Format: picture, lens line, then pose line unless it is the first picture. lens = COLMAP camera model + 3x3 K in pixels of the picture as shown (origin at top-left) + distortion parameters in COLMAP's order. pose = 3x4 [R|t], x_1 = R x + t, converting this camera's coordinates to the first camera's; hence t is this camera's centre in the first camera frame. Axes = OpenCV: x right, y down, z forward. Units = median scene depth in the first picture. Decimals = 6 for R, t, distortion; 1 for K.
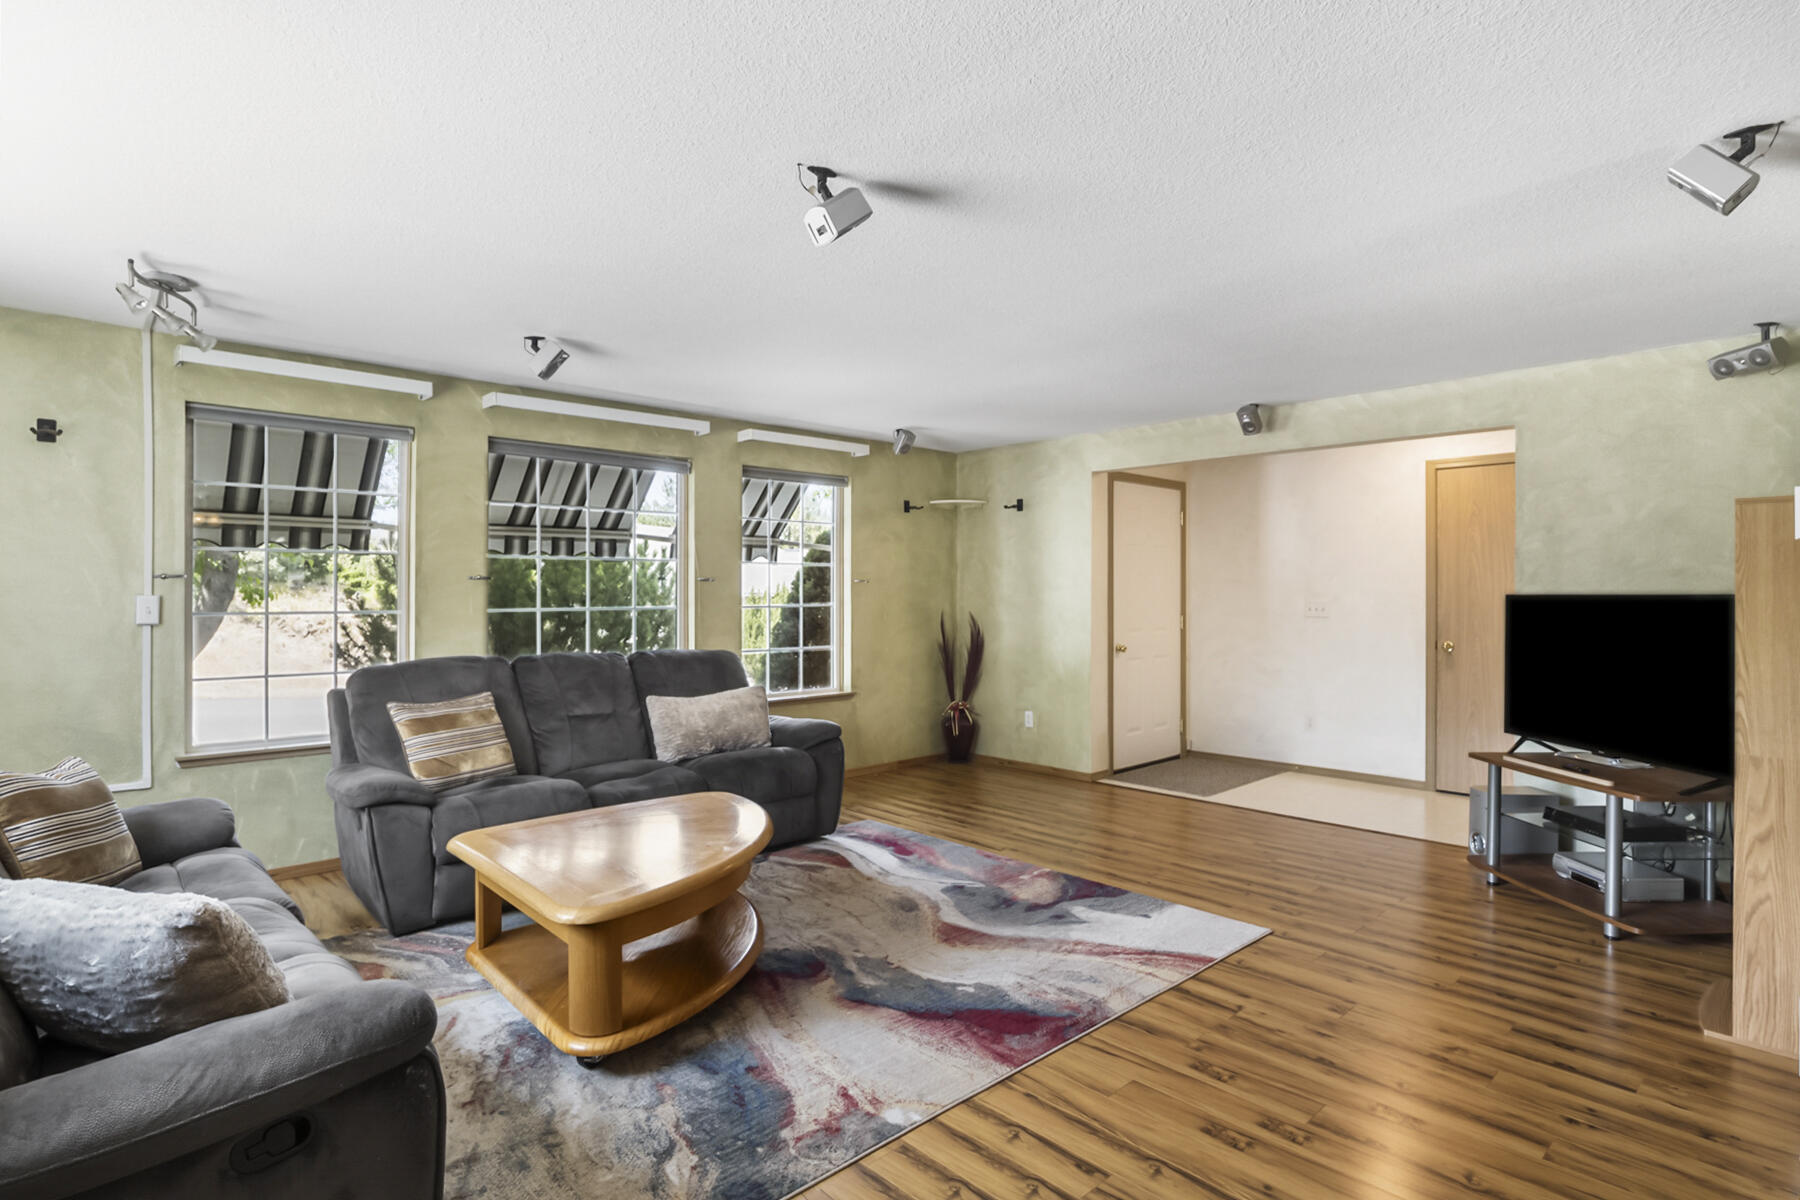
lens RADIAL K [[912.6, 0, 902.7], [0, 912.6, 596.4], [0, 0, 1]] dist [-0.017311, 0.006537]
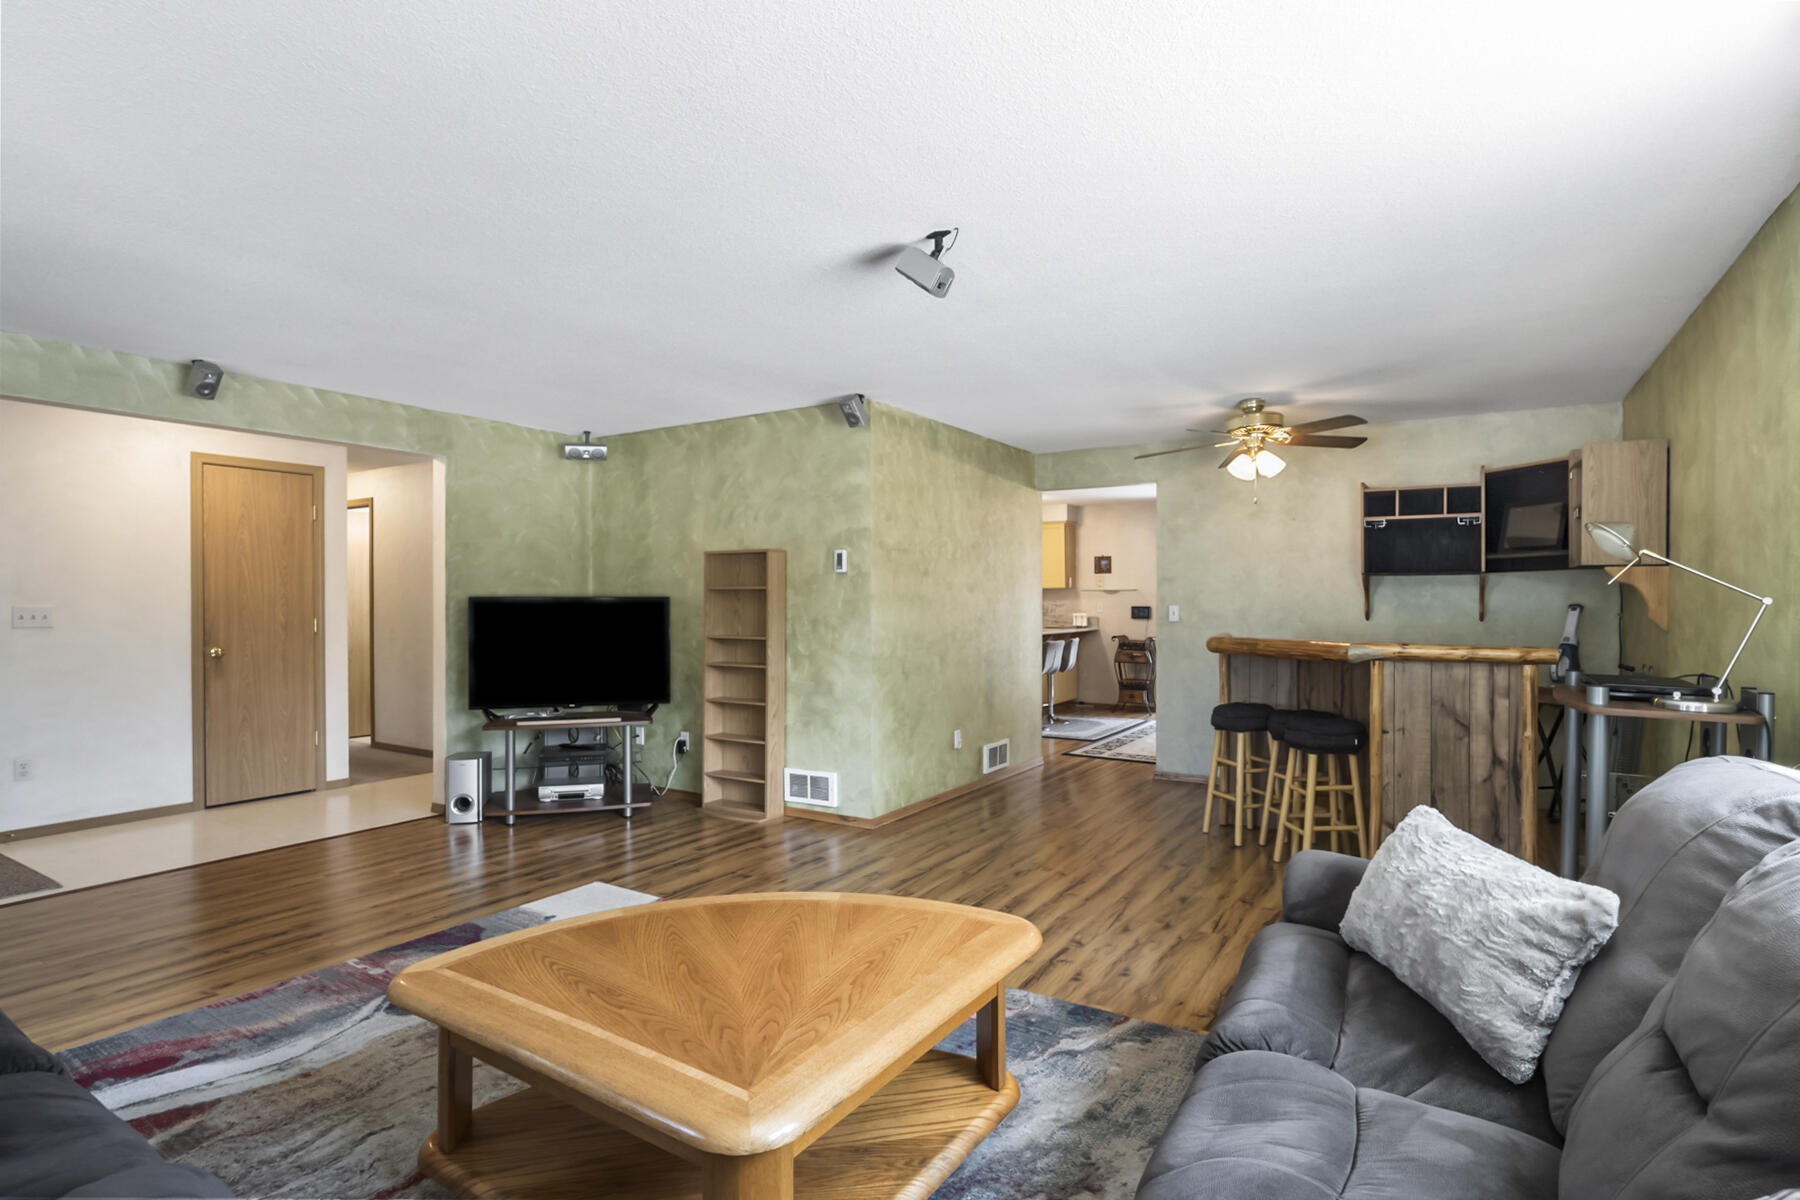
lens RADIAL K [[912.6, 0, 900.3], [0, 912.6, 606.3], [0, 0, 1]] dist [-0.017311, 0.006537]
pose [[-0.255088, -0.005783, 0.966901, -0.706923], [0.002436, 0.999975, 0.006624, 0.003599], [-0.966915, 0.004045, -0.255068, 0.783422]]
